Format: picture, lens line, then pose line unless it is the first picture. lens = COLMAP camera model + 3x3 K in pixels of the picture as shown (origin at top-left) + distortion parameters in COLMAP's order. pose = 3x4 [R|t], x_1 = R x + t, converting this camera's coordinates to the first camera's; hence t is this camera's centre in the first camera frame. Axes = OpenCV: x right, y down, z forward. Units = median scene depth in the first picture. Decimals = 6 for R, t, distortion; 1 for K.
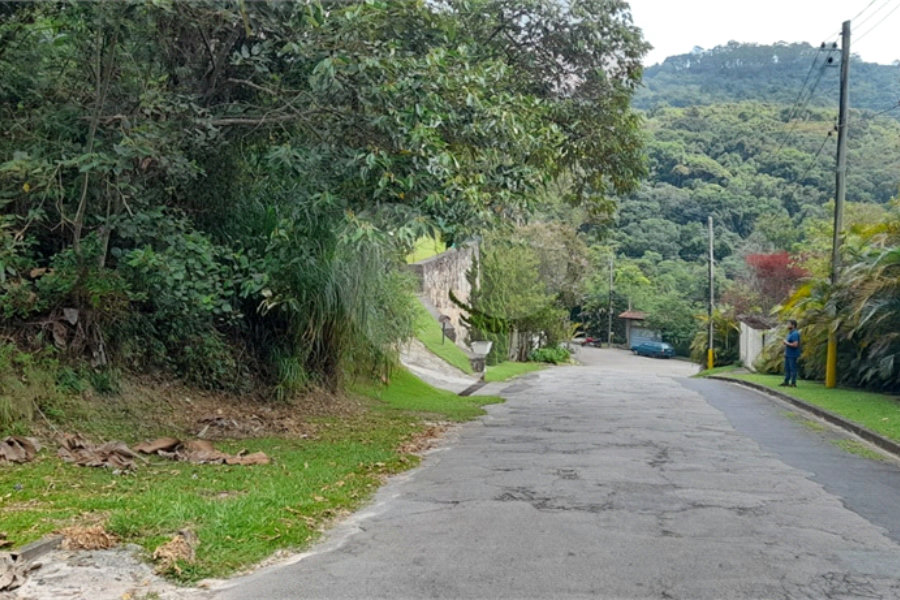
lens RADIAL K [[1013.9, 0, 450.0], [0, 1013.9, 300.0], [0, 0, 1]] dist [0.007629, -0.018998]
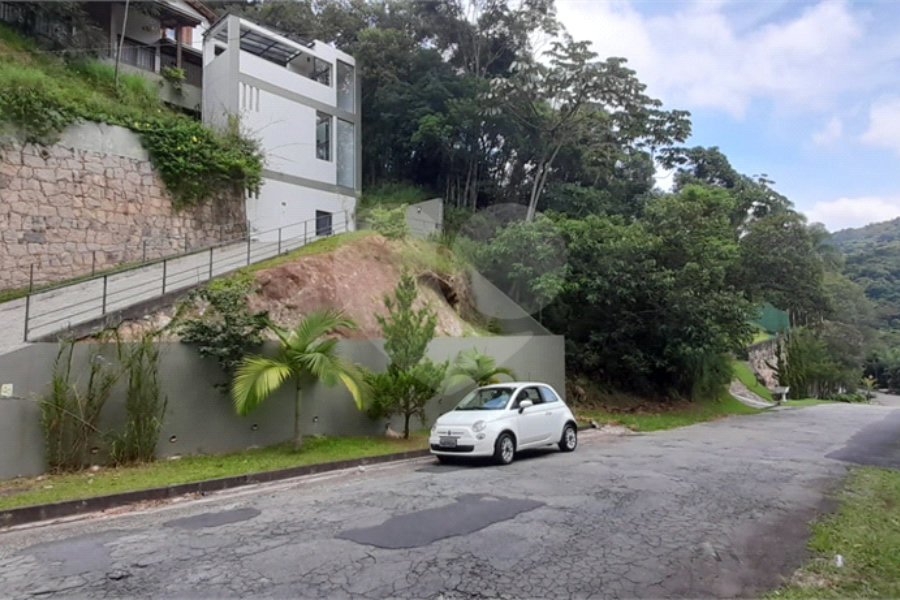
lens RADIAL K [[588.6, 0, 450.0], [0, 588.6, 300.0], [0, 0, 1]] dist [0.023992, -0.001333]
pose [[0.853345, -0.045488, -0.519359, 0.204818], [-0.007341, 0.995039, -0.099213, -0.018175], [0.521295, 0.088476, 0.848777, -0.835409]]
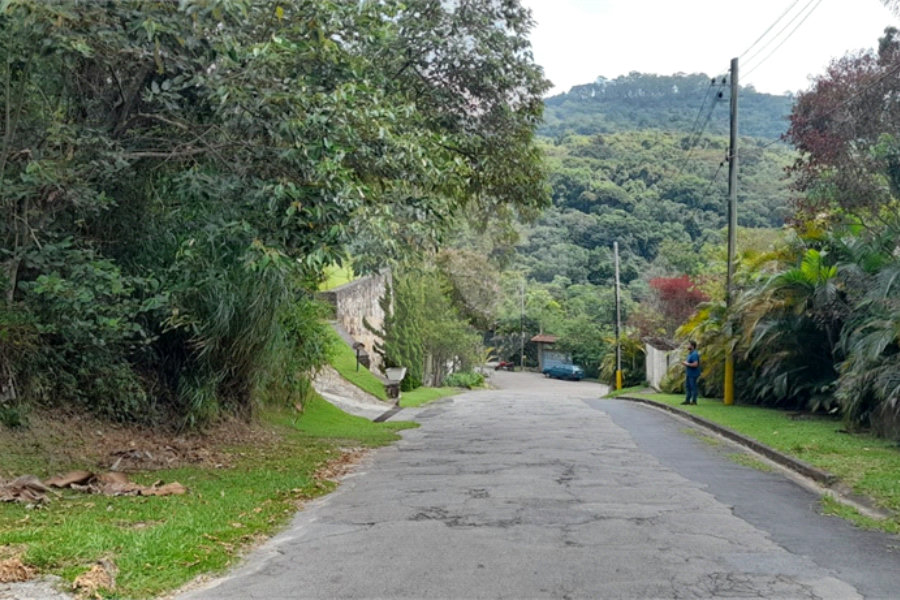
lens RADIAL K [[1017.7, 0, 450.0], [0, 1017.7, 300.0], [0, 0, 1]] dist [0.089231, -0.175870]
pose [[0.996308, -0.014979, 0.084538, 0.000484], [0.017122, 0.999549, -0.024675, -0.000901], [-0.084130, 0.026032, 0.996115, -0.033451]]
